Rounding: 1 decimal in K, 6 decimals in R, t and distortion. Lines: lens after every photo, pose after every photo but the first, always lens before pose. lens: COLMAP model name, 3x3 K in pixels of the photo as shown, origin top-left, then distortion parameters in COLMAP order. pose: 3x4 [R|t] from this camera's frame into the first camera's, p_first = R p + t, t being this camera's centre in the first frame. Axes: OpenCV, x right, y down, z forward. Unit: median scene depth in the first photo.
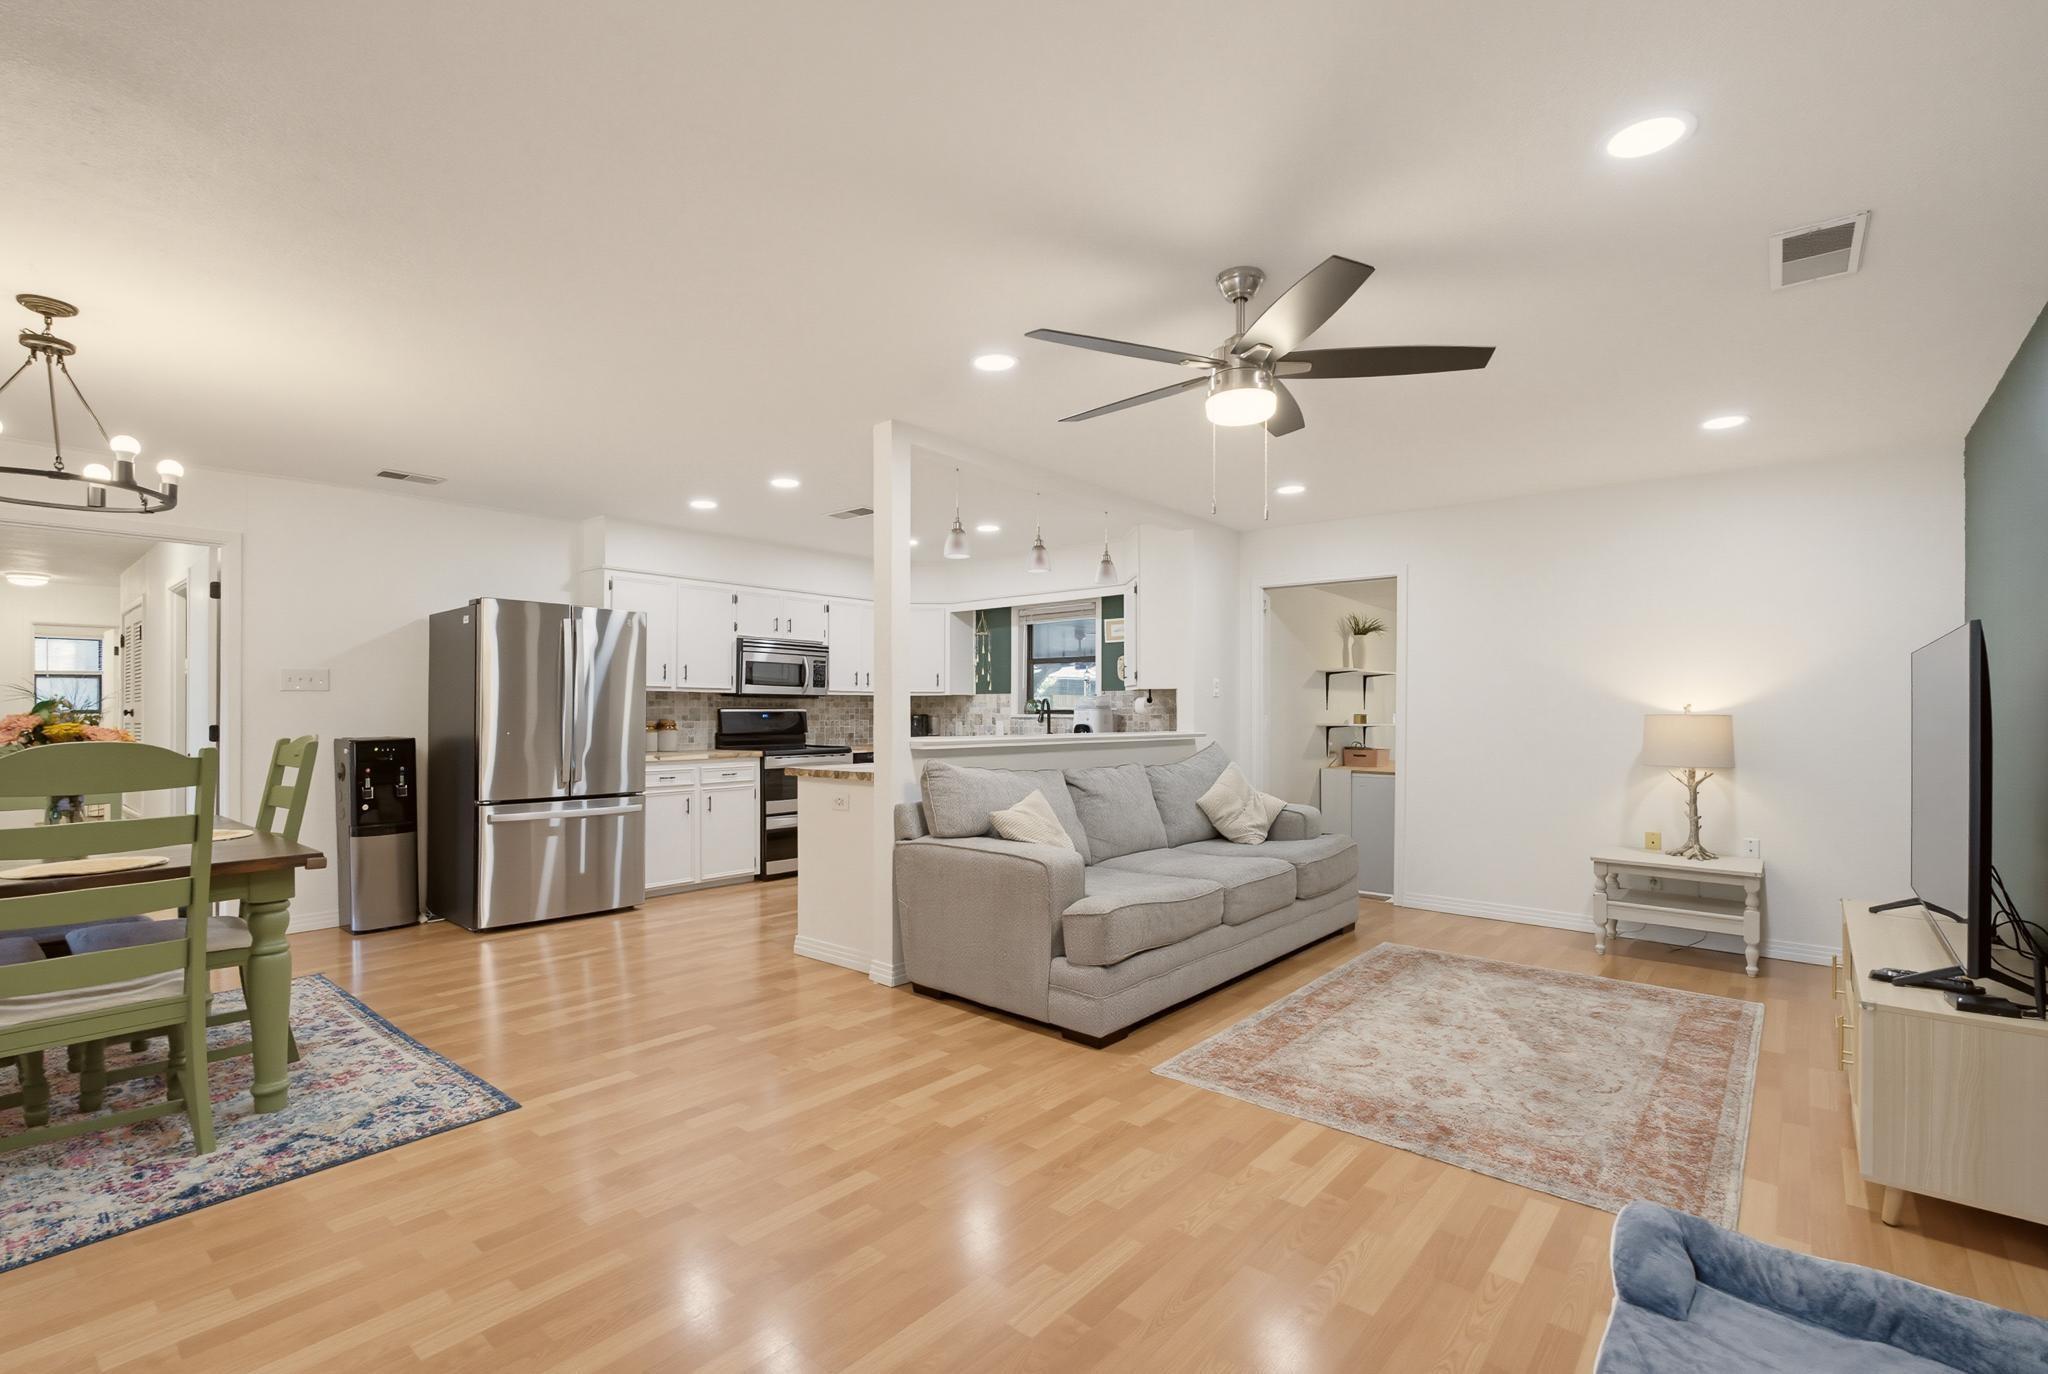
lens RADIAL K [[904.1, 0, 1020.6], [0, 904.1, 702.8], [0, 0, 1]] dist [-0.003133, 0.001524]
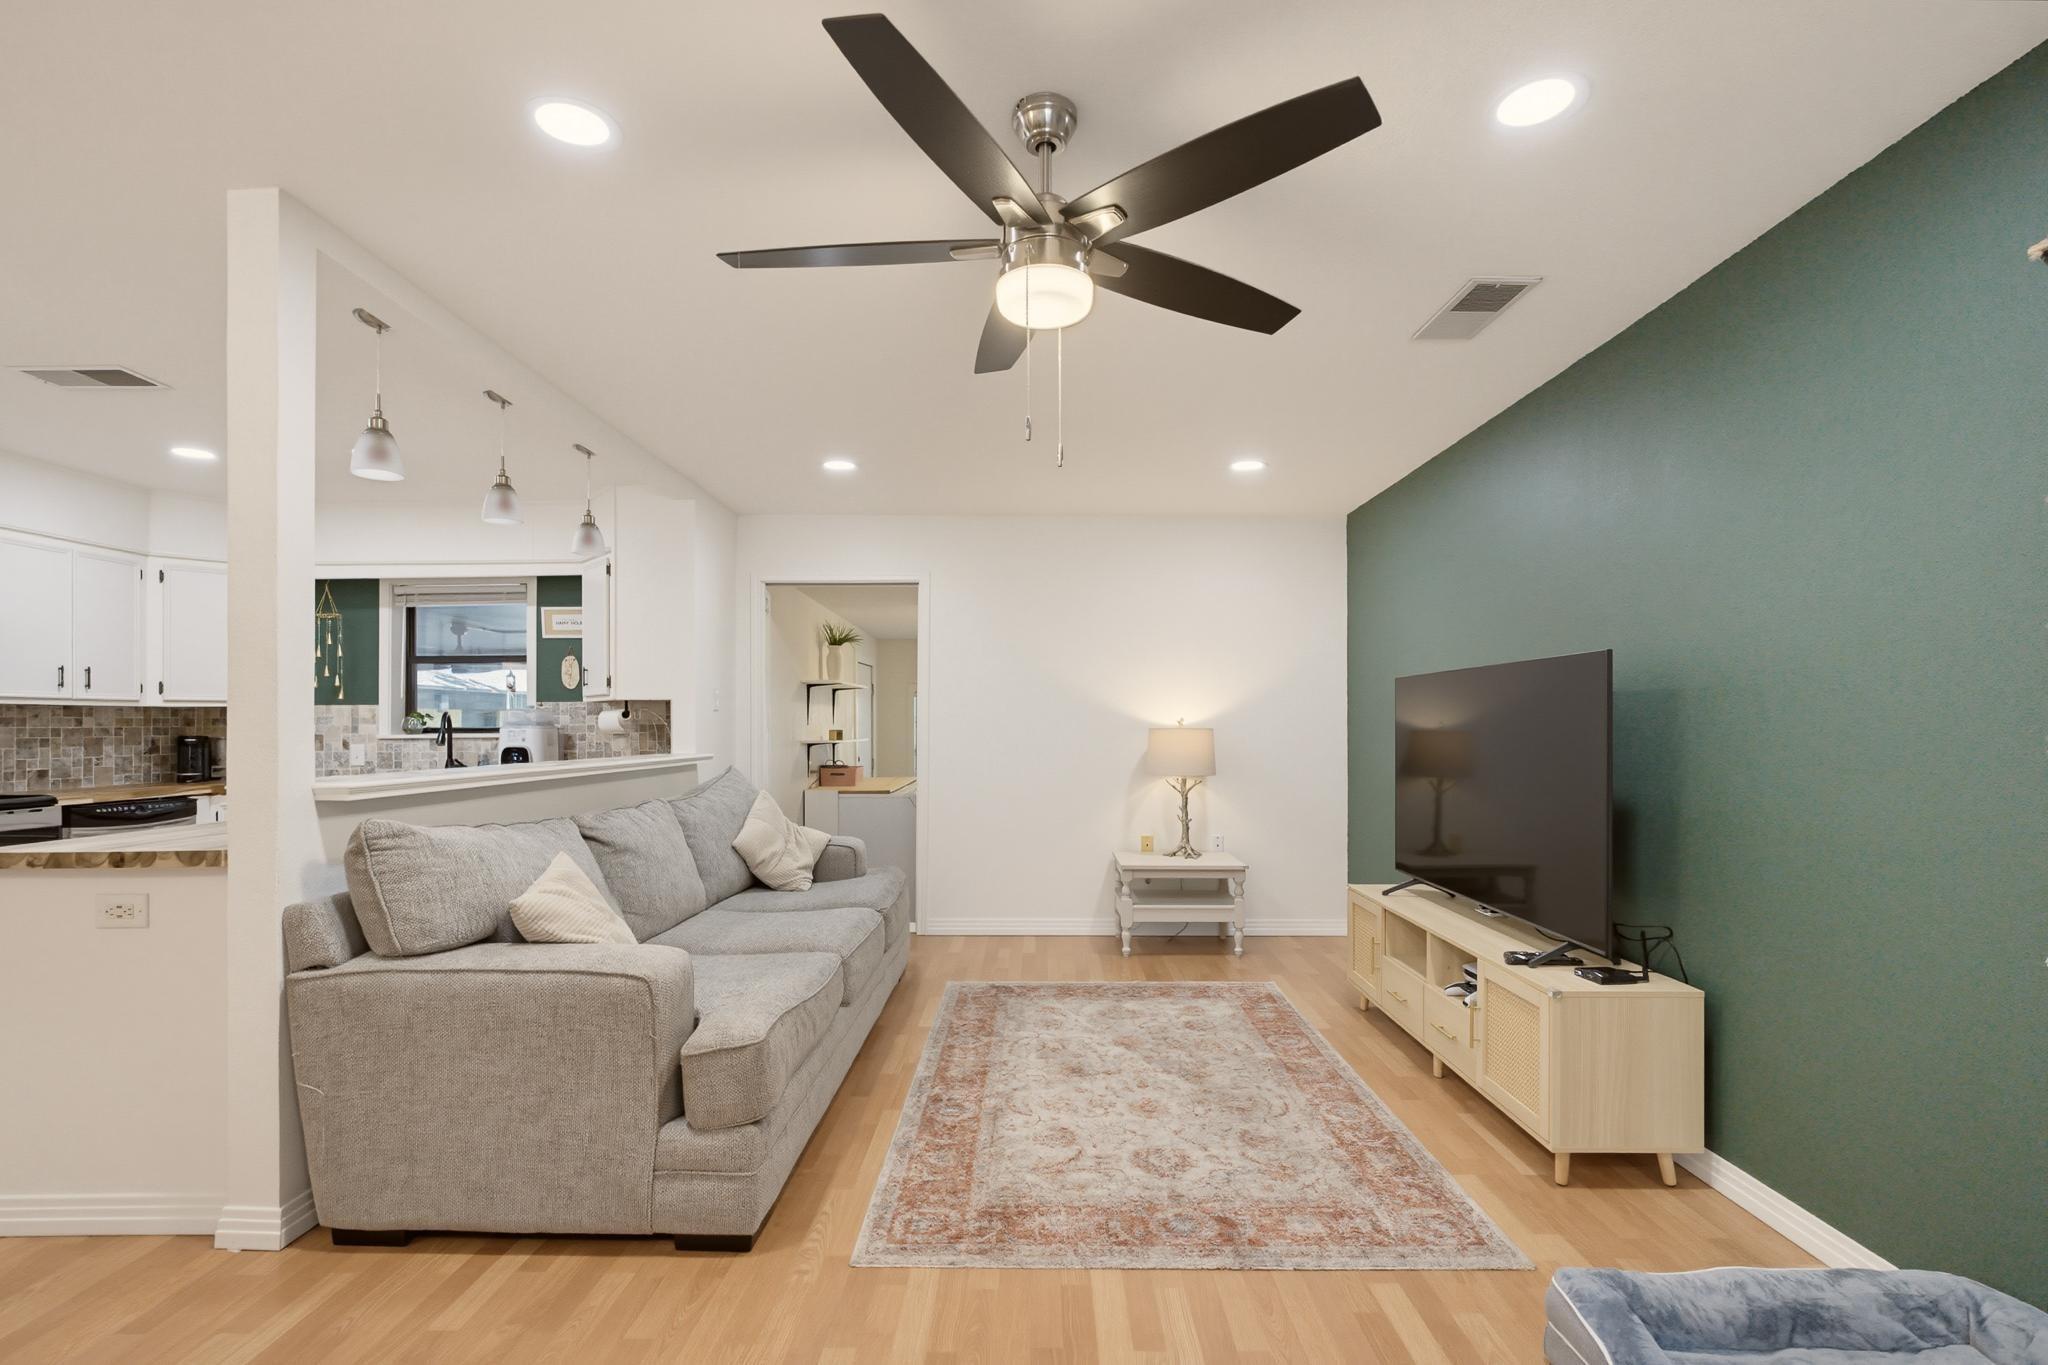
lens RADIAL K [[904.1, 0, 1017.5], [0, 904.1, 715.9], [0, 0, 1]] dist [-0.003133, 0.001524]
pose [[0.771775, 0.001799, 0.635893, -0.138748], [-0.000163, 0.999997, -0.002632, 0.000643], [-0.635896, 0.001928, 0.771773, 0.295259]]
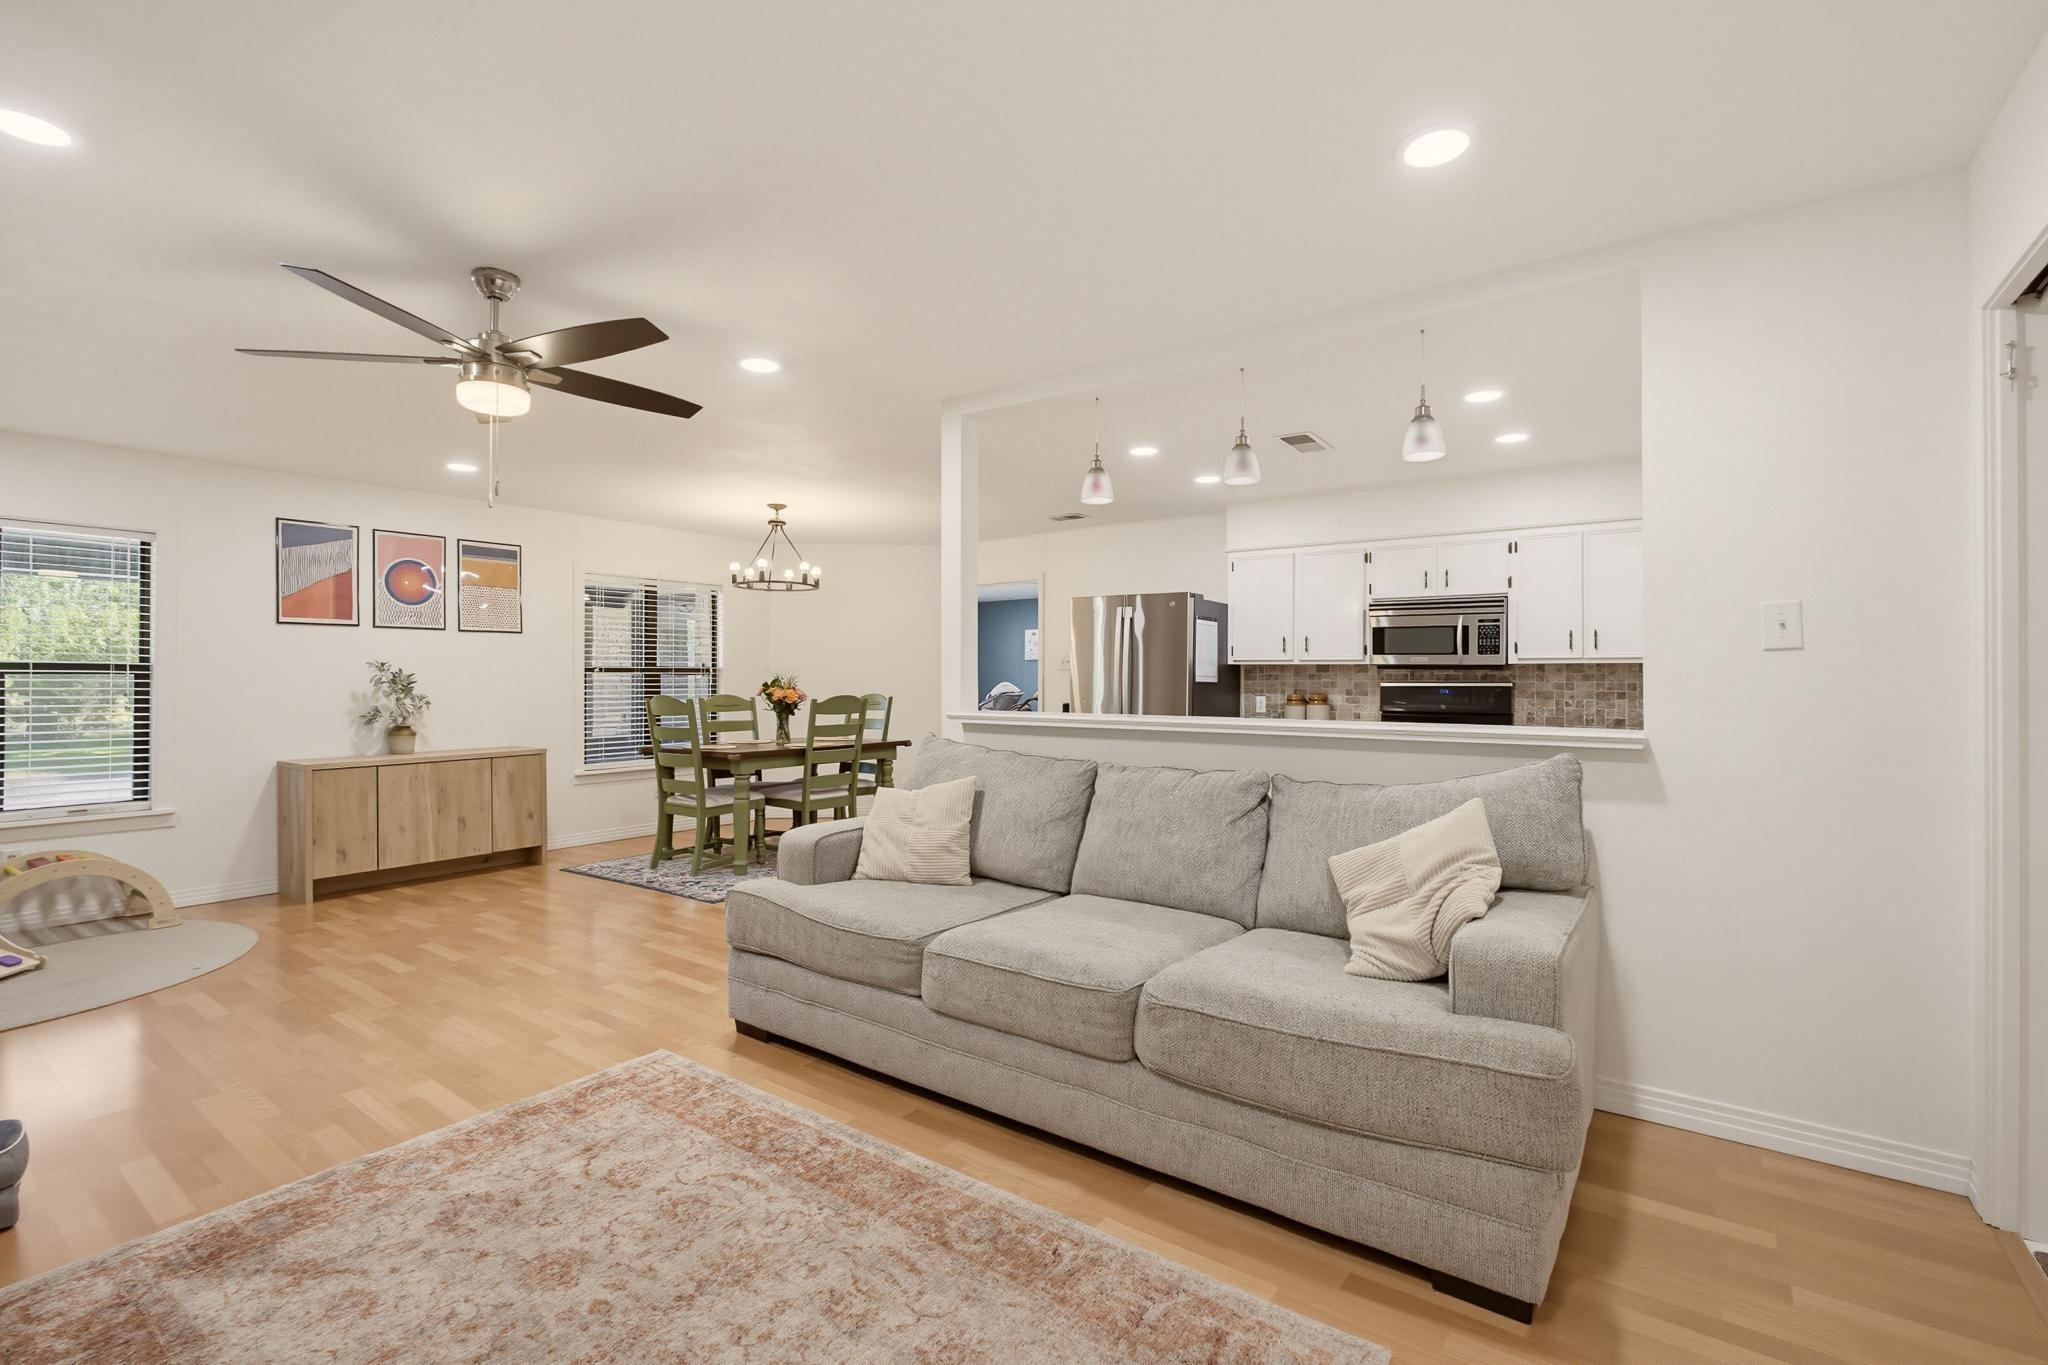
lens RADIAL K [[904.1, 0, 1039.2], [0, 904.1, 678.6], [0, 0, 1]] dist [-0.003133, 0.001524]
pose [[0.095103, -0.005173, -0.995454, 0.852928], [0.005075, 0.999976, -0.004711, 0.008364], [0.995454, -0.004604, 0.095127, 0.966850]]
